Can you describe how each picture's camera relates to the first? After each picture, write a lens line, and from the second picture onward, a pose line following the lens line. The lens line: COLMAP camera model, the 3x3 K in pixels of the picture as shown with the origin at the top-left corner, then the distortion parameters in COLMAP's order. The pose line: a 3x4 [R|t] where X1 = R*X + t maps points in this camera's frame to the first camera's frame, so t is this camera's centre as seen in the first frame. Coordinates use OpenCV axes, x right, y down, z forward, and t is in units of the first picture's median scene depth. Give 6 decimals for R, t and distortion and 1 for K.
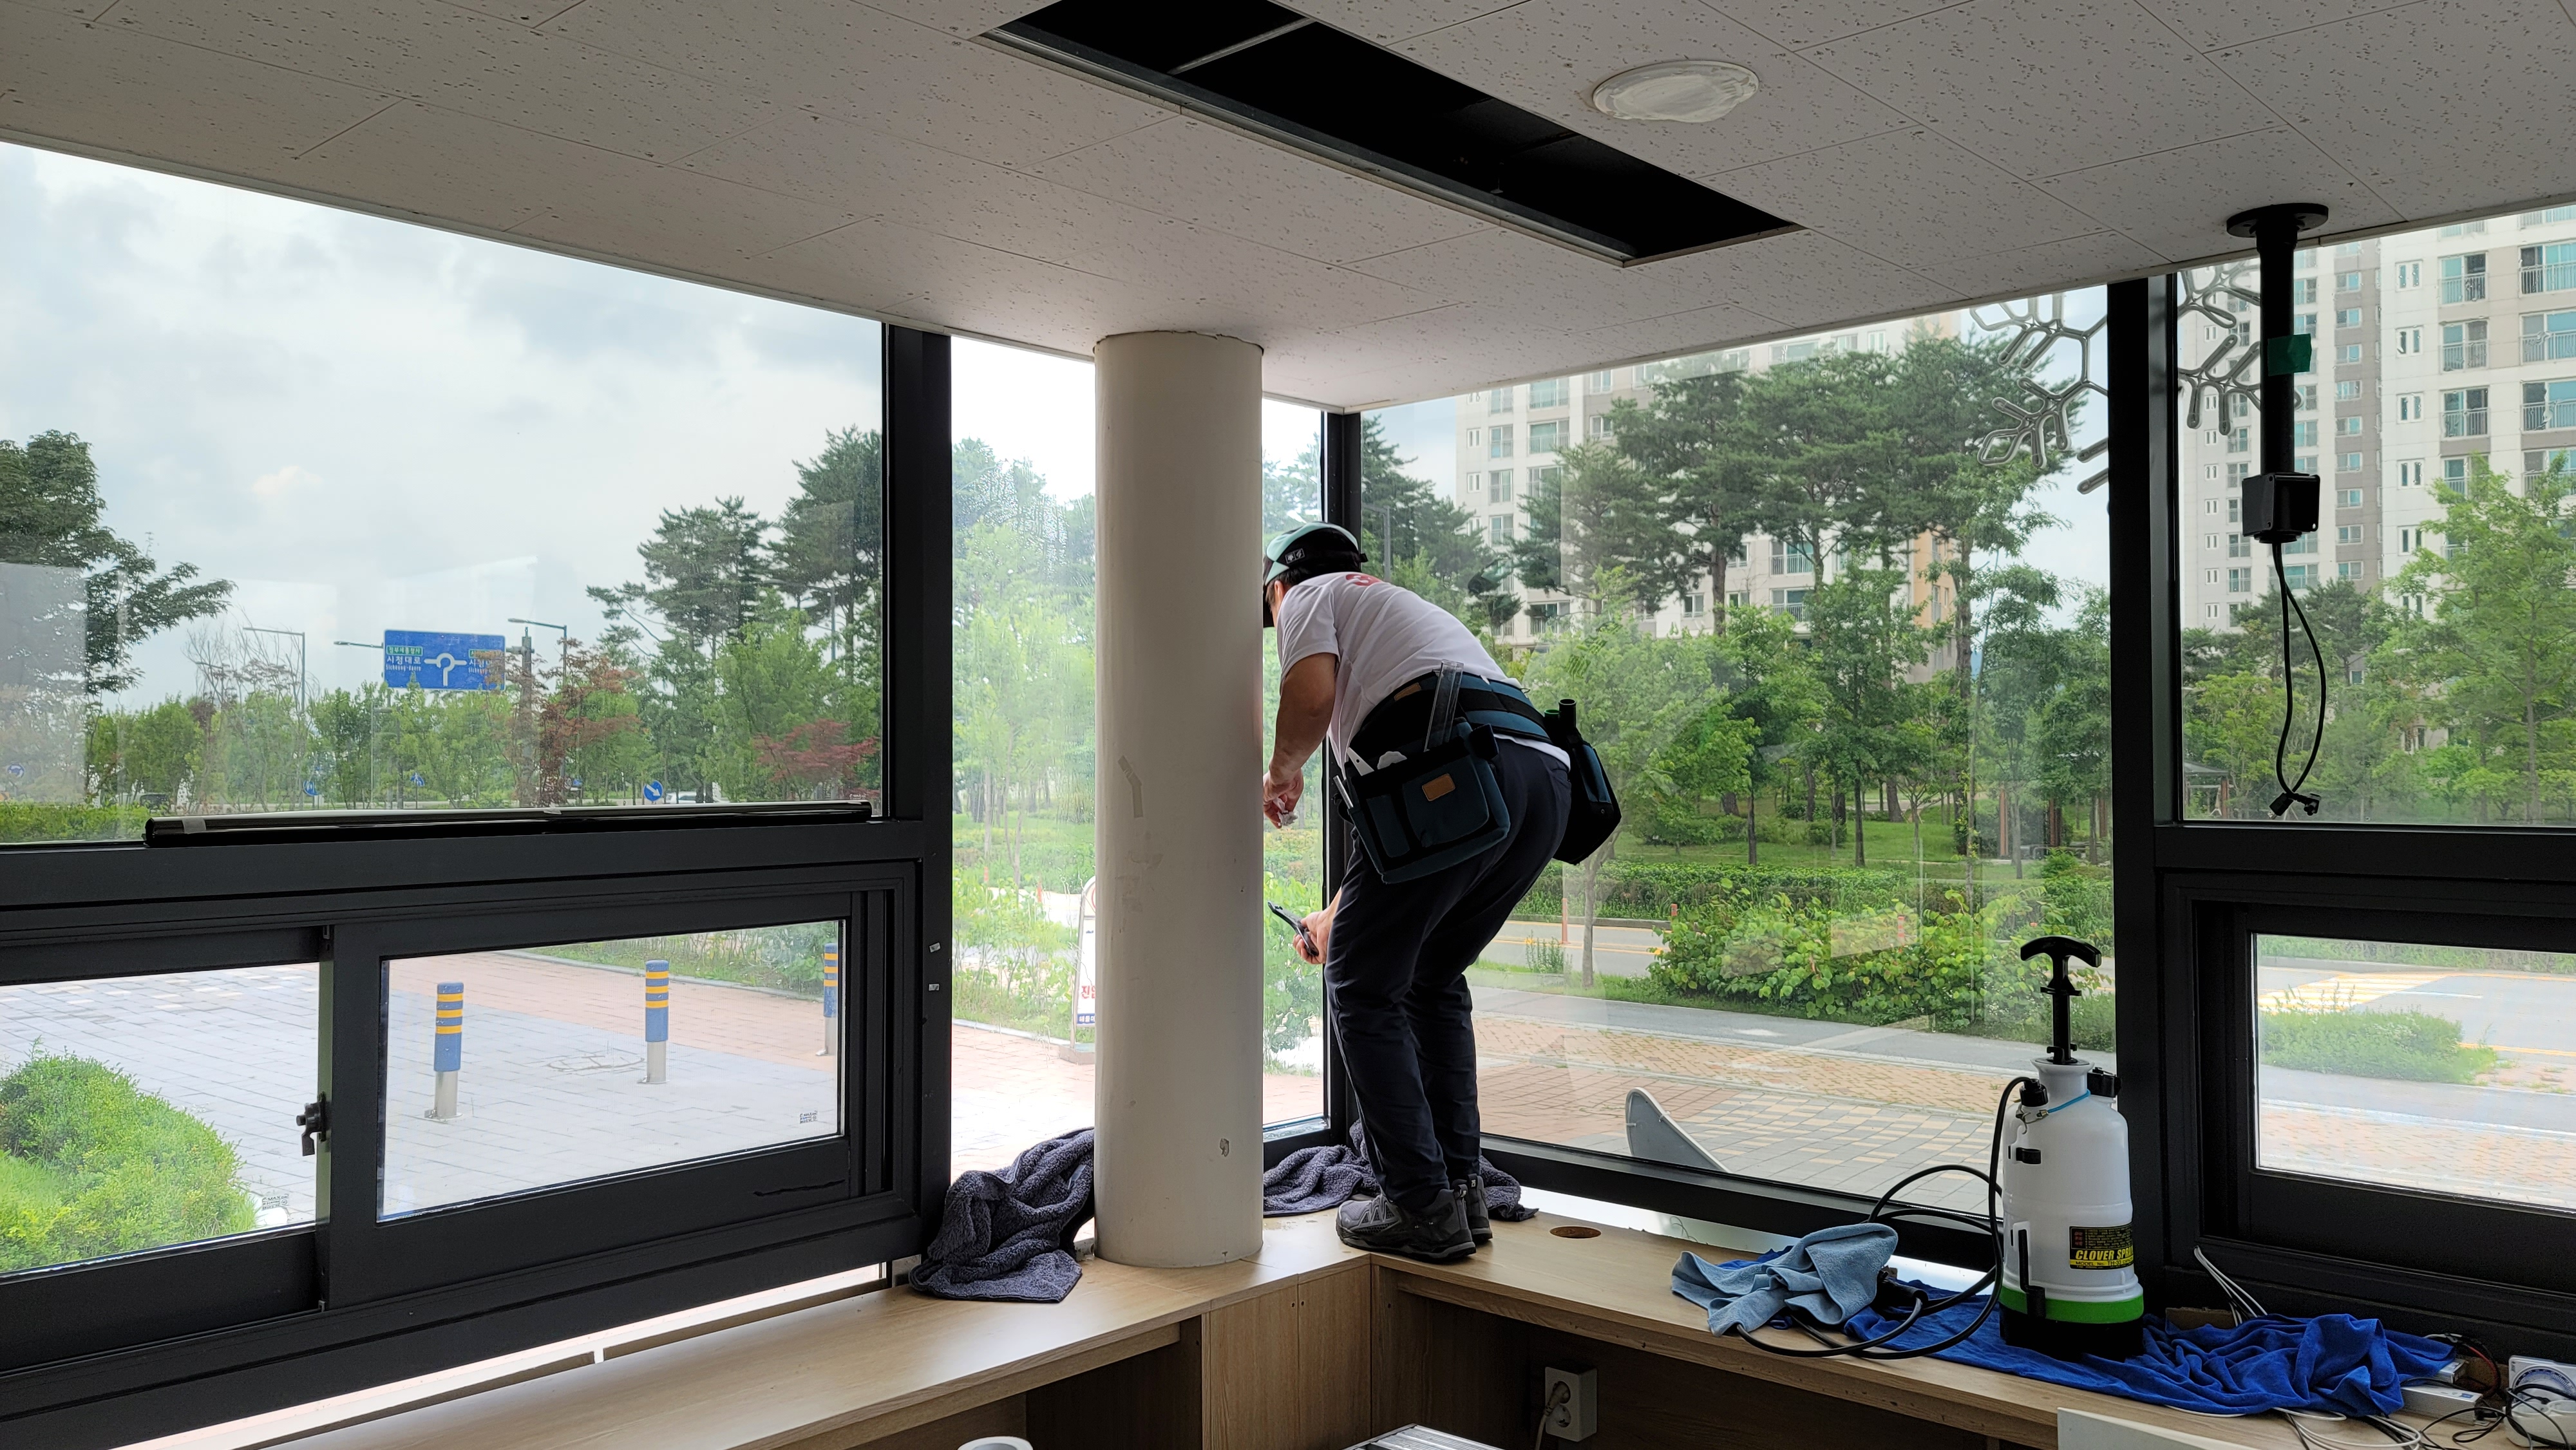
lens RADIAL K [[1887.3, 0, 1319.1], [0, 1887.3, 721.2], [0, 0, 1]] dist [0.079851, -0.062786]
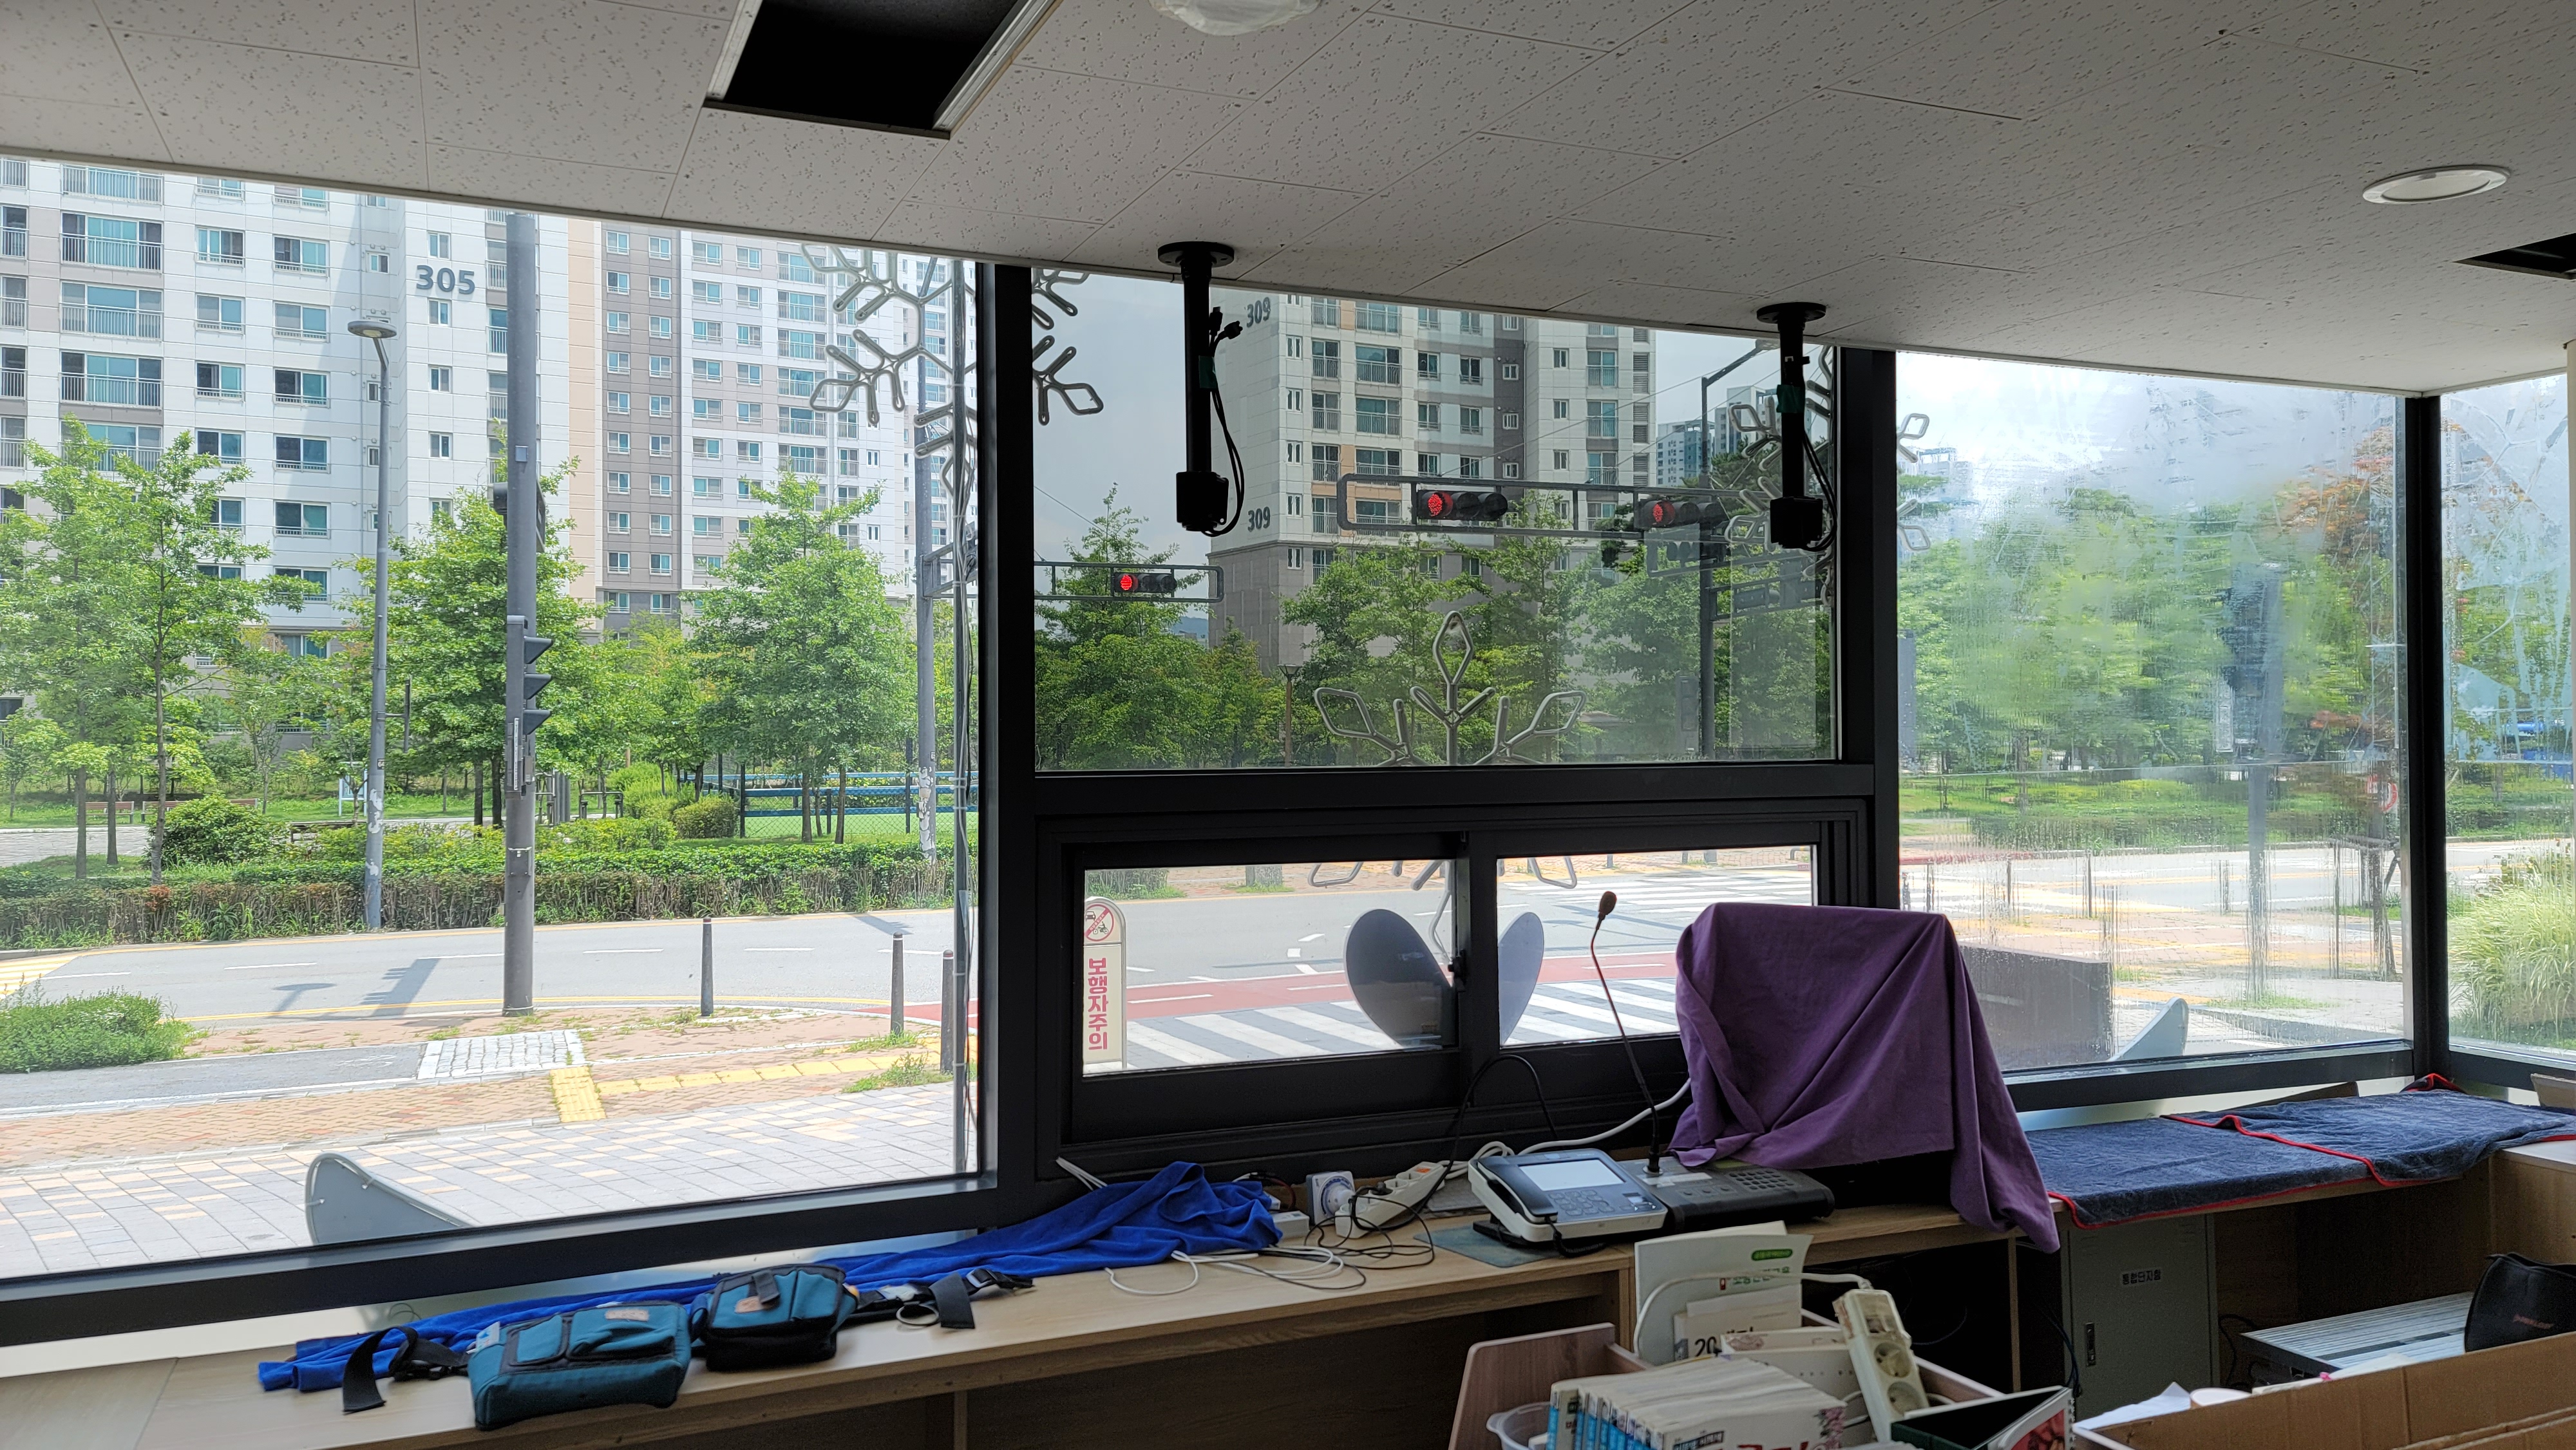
lens RADIAL K [[1887.3, 0, 1323.4], [0, 1887.3, 698.8], [0, 0, 1]] dist [0.079851, -0.062786]
pose [[0.398725, 0.015504, 0.916939, -0.061567], [-0.016797, 0.999813, -0.009601, 0.002341], [-0.916917, -0.011574, 0.398911, 0.054644]]
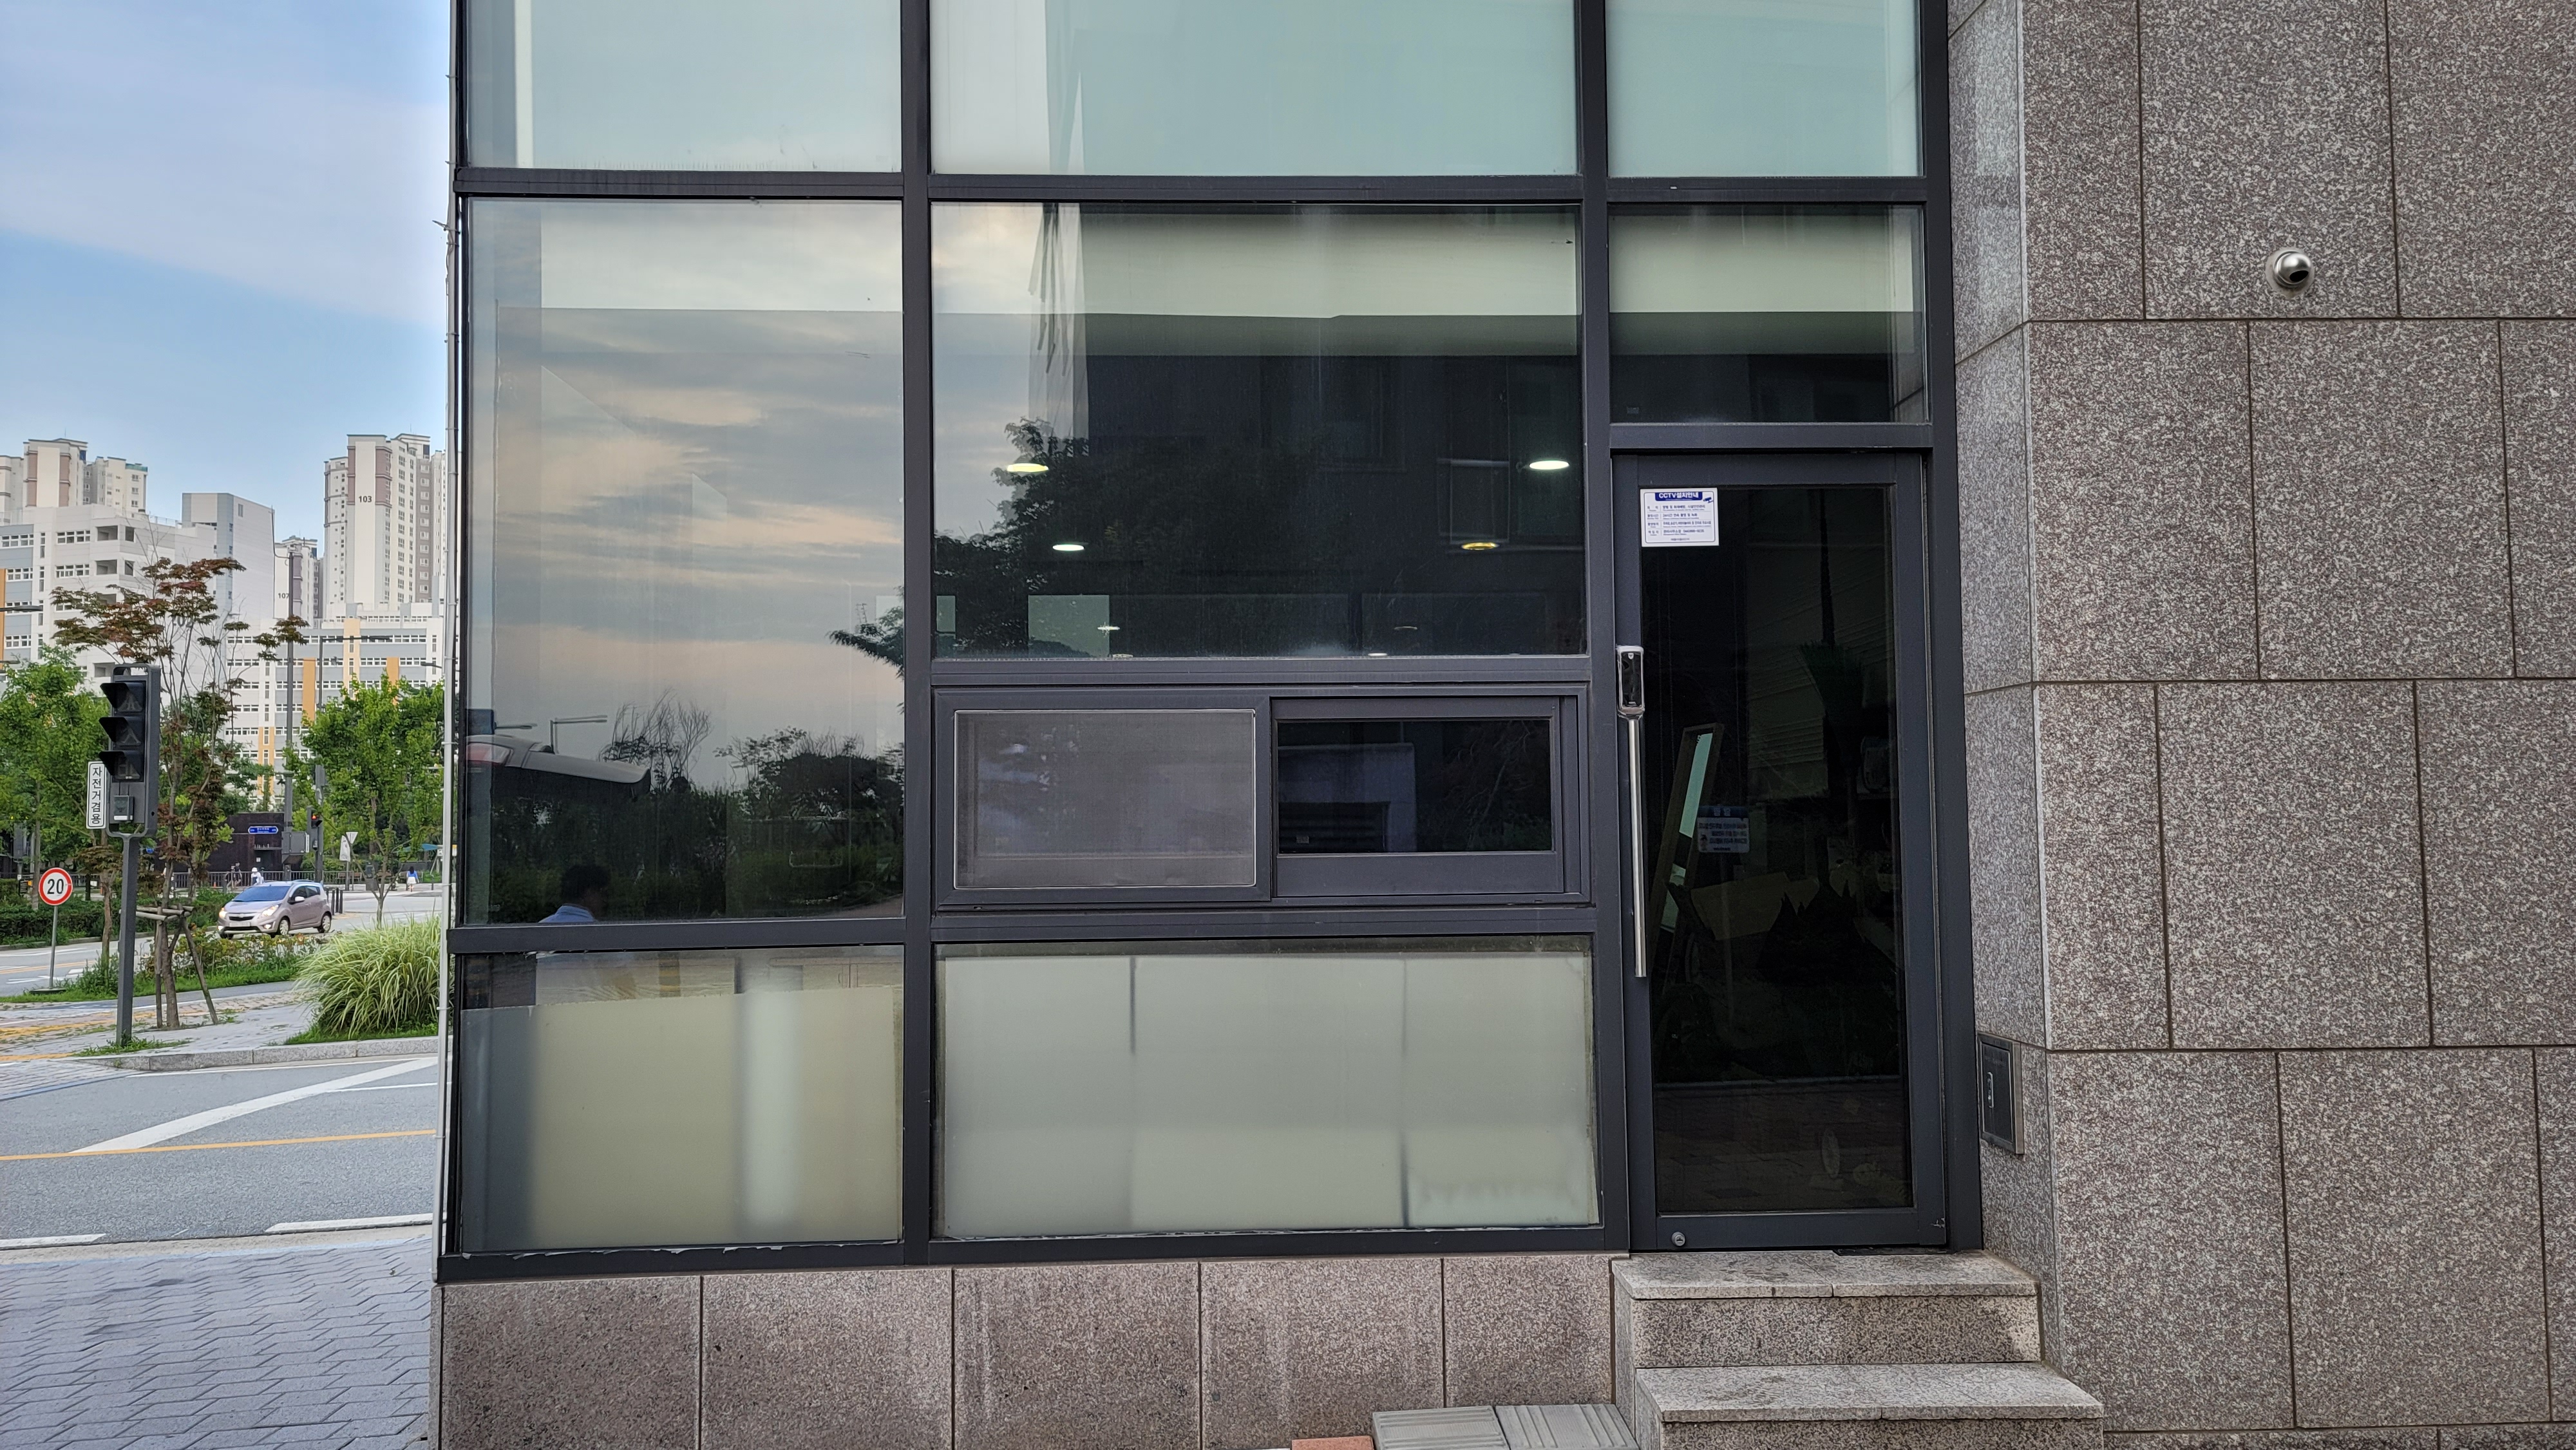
lens RADIAL K [[1887.3, 0, 1288.1], [0, 1887.3, 725.1], [0, 0, 1]] dist [0.079851, -0.062786]
pose [[-0.699076, 0.052798, 0.713096, -0.232495], [-0.004034, 0.996963, -0.077770, 0.033404], [-0.715036, -0.057244, -0.696740, 0.283433]]
